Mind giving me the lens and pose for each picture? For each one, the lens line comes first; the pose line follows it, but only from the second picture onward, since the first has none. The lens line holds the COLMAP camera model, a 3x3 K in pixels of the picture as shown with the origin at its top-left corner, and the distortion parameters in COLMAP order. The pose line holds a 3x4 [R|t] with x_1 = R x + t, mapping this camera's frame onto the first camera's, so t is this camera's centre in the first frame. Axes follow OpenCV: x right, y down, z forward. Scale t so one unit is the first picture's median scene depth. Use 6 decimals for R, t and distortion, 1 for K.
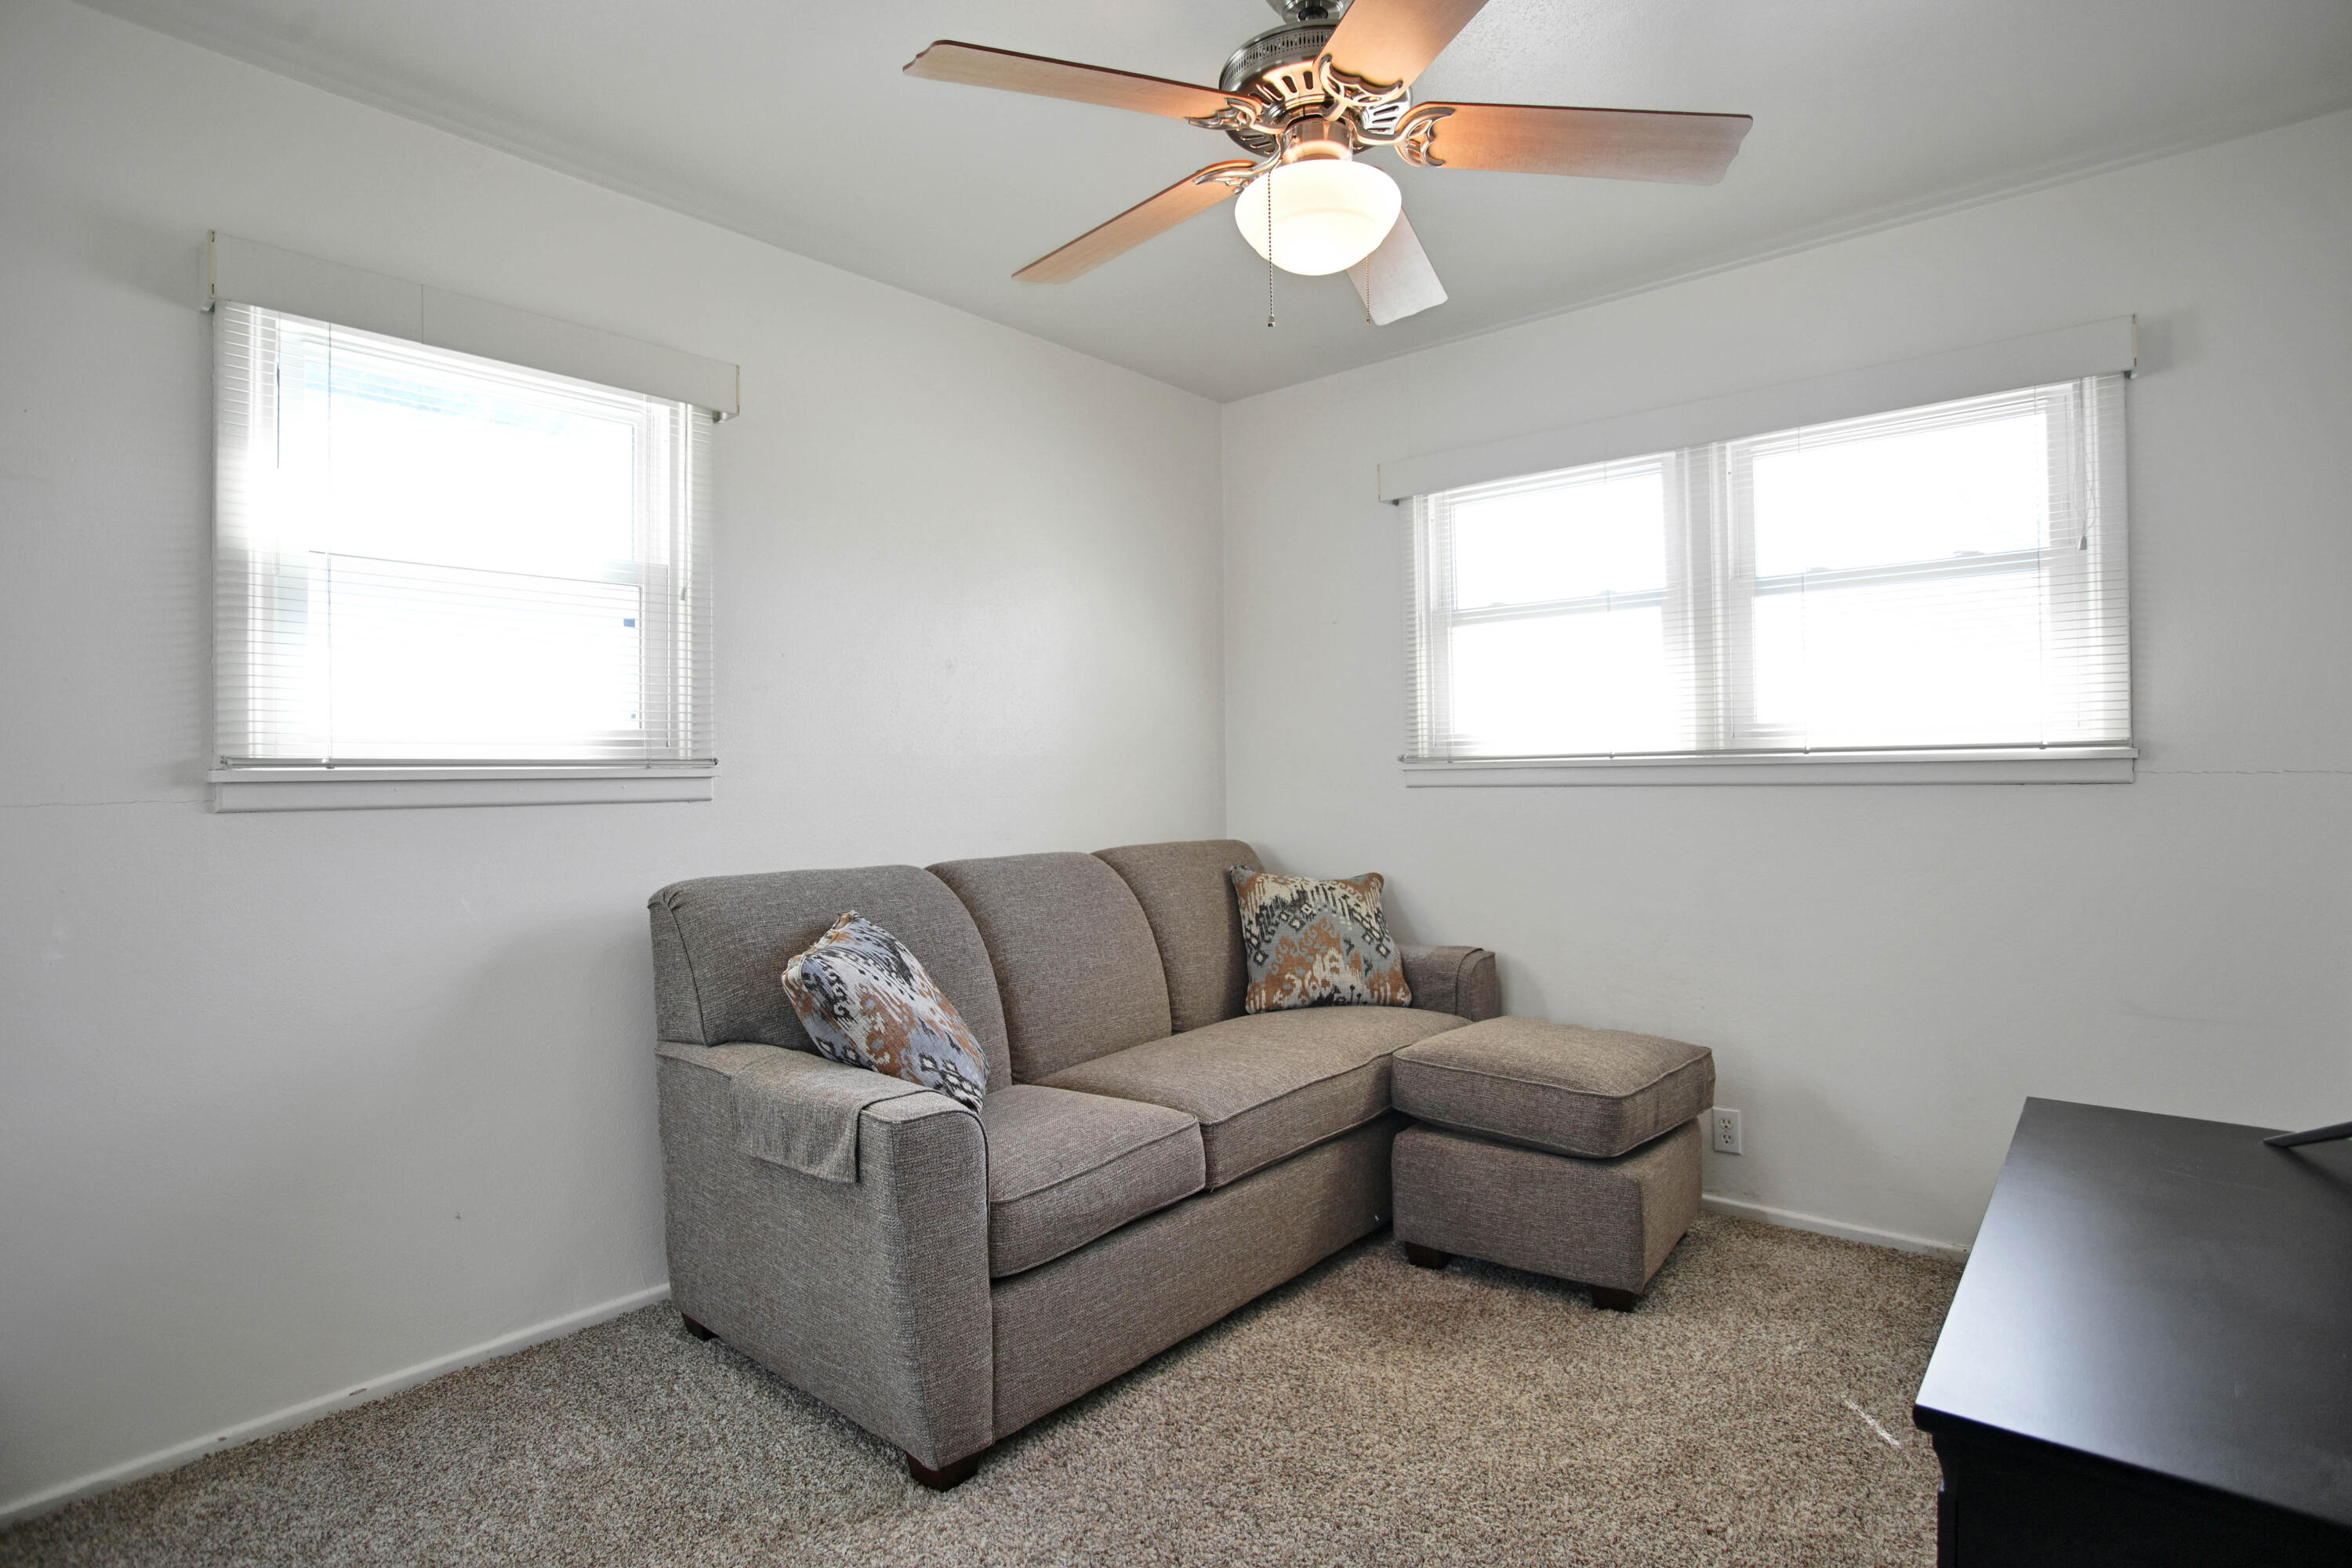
lens RADIAL K [[1189.0, 0, 1175.9], [0, 1189.0, 775.7], [0, 0, 1]] dist [-0.080330, 0.033106]
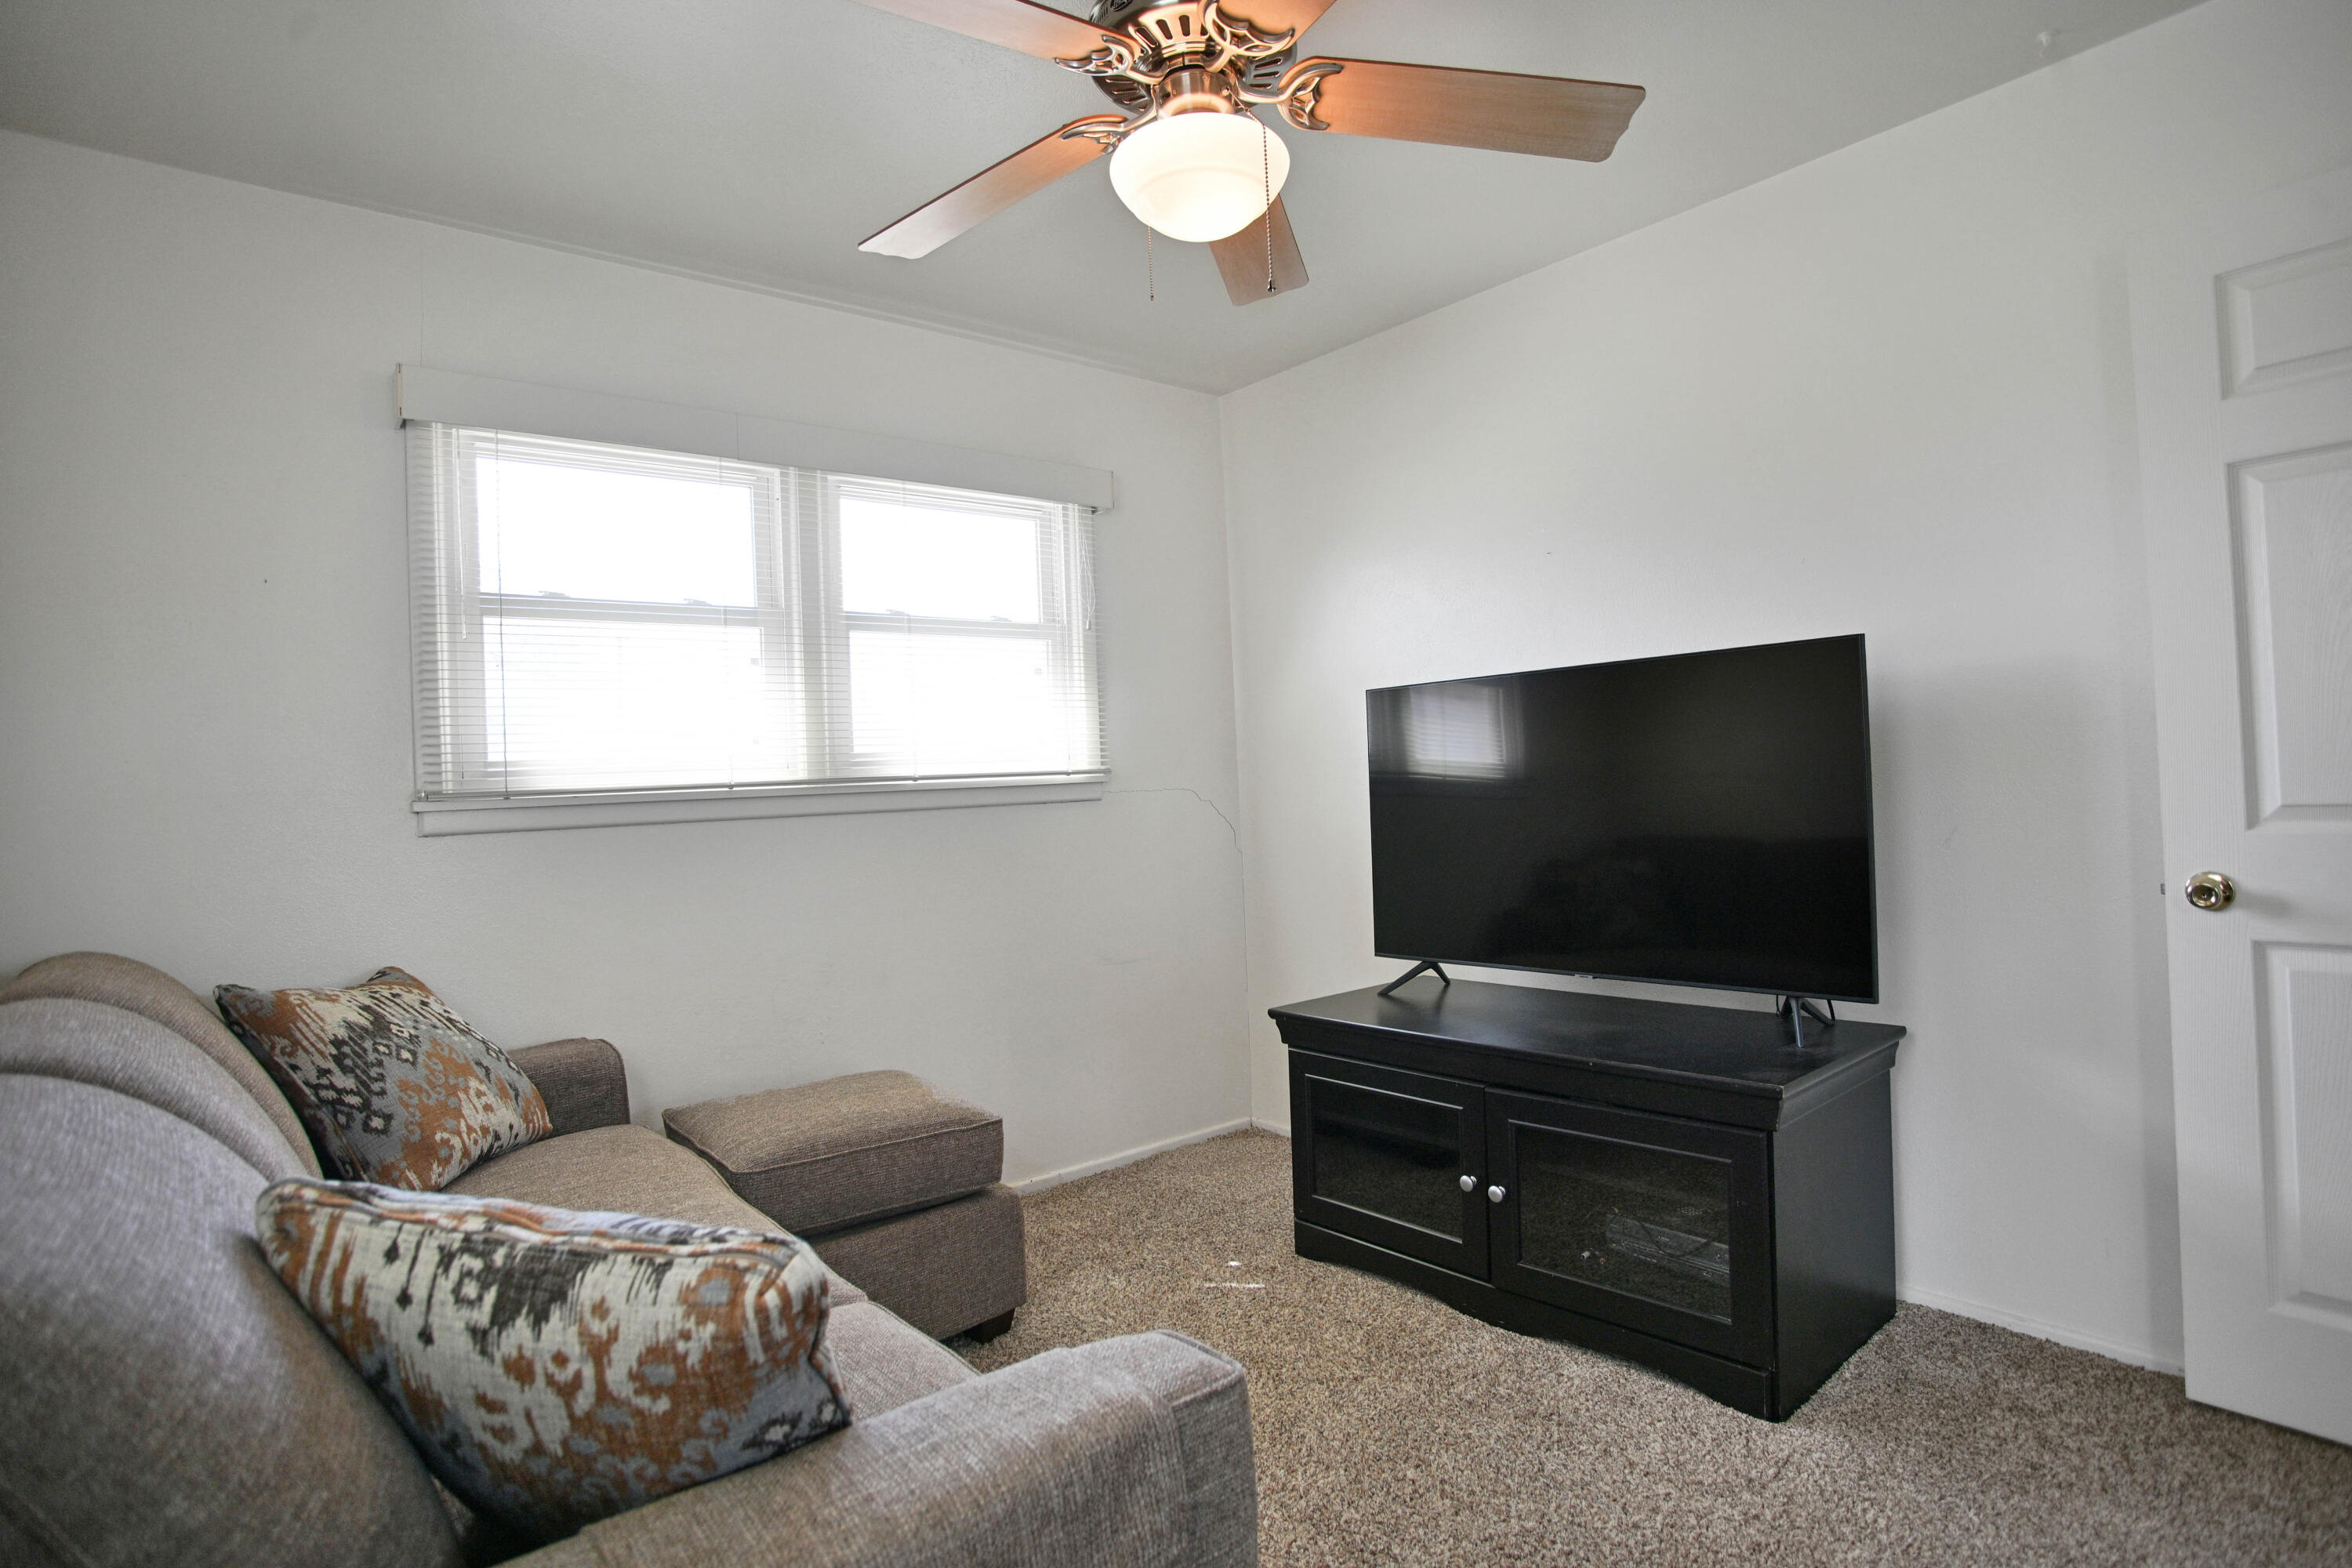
lens RADIAL K [[1228.4, 0, 1176.6], [0, 1228.4, 769.7], [0, 0, 1]] dist [-0.069558, 0.022871]
pose [[0.159040, 0.010144, 0.987220, -0.520431], [0.035981, 0.999223, -0.016064, -0.002654], [-0.986616, 0.038076, 0.158552, 0.548919]]
